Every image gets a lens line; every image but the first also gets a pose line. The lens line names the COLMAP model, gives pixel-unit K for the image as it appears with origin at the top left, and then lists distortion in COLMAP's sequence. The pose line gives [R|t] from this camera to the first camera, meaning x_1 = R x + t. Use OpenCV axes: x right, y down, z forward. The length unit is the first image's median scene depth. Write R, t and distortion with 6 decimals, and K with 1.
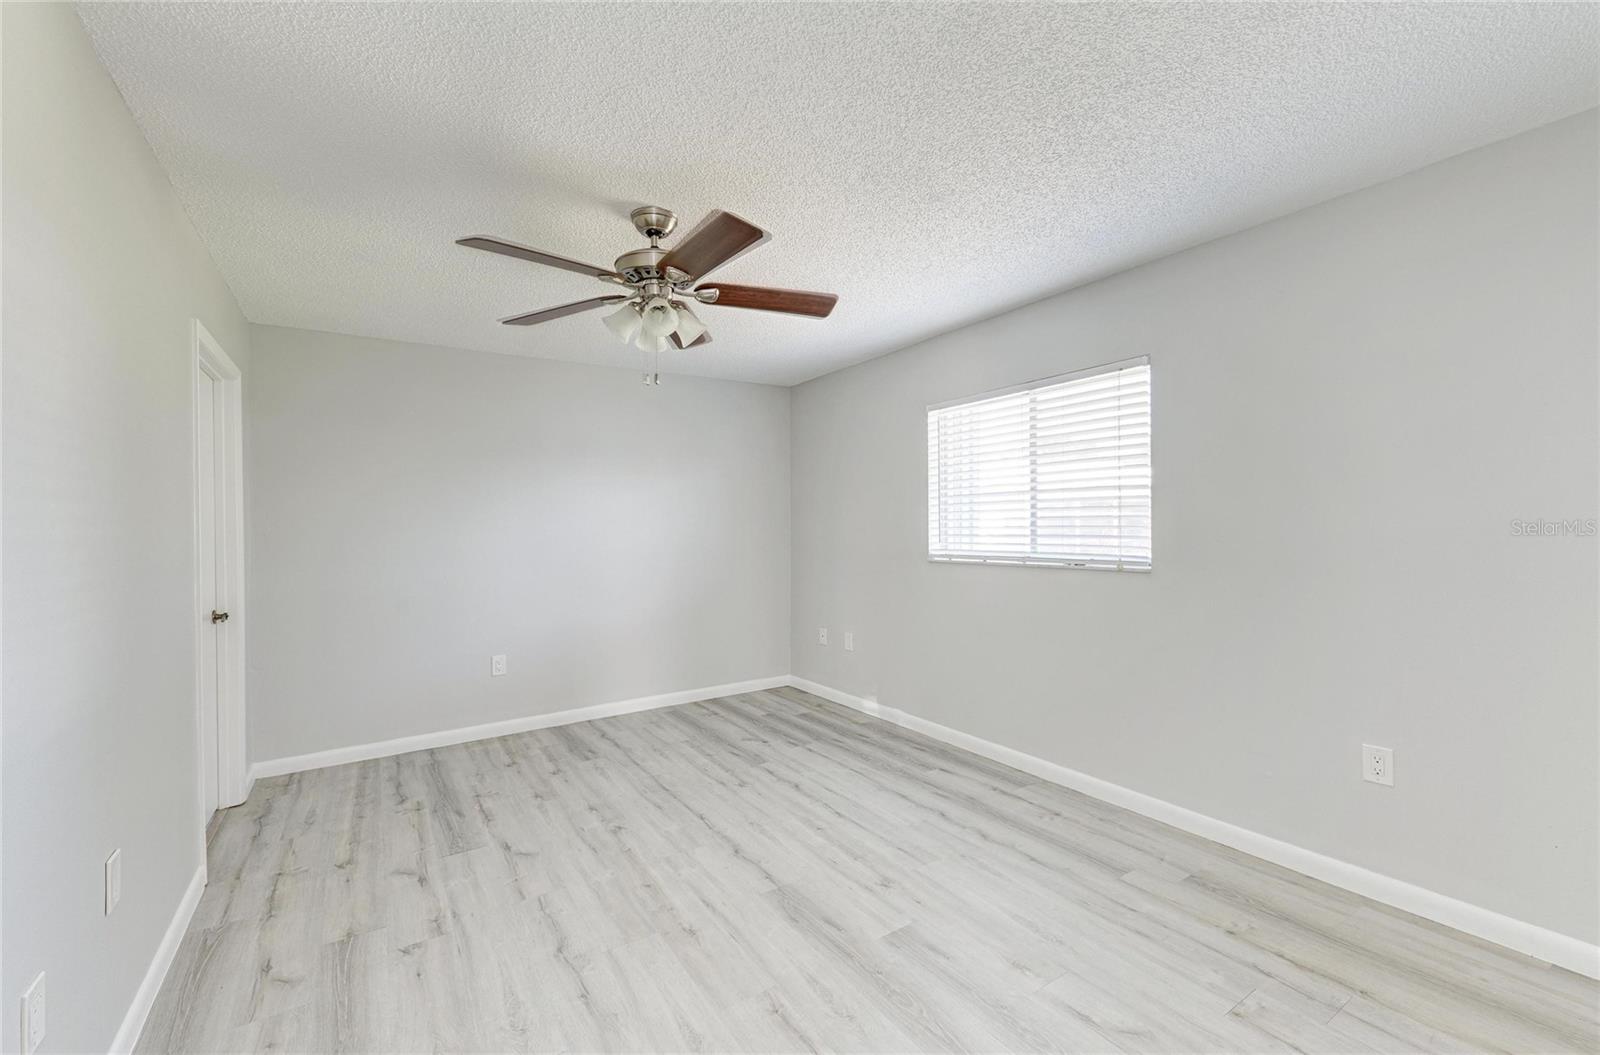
lens RADIAL K [[608.5, 0, 800.0], [0, 608.5, 527.5], [0, 0, 1]] dist [0.001881, 0.000009]
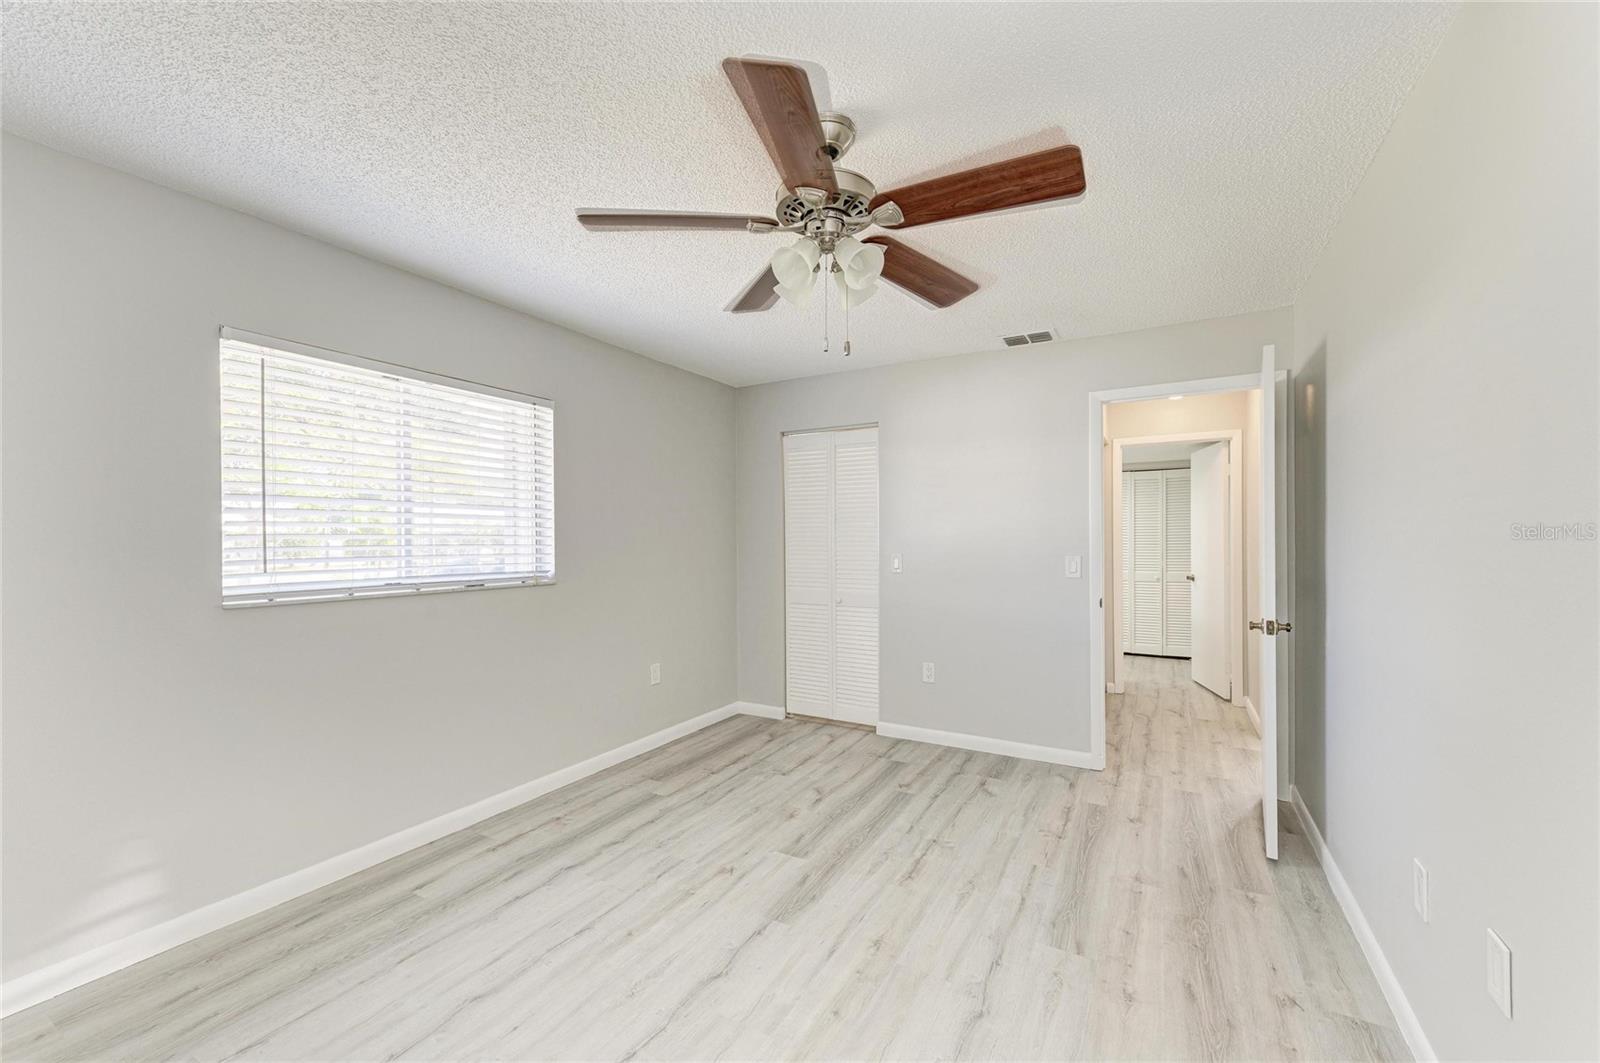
lens RADIAL K [[633.3, 0, 799.9], [0, 633.3, 542.8], [0, 0, 1]] dist [0.009505, -0.005469]
pose [[-0.430126, 0.014415, 0.902654, -0.803330], [0.011788, 0.999877, -0.010351, 0.012535], [-0.902692, 0.006188, -0.430243, 1.165977]]
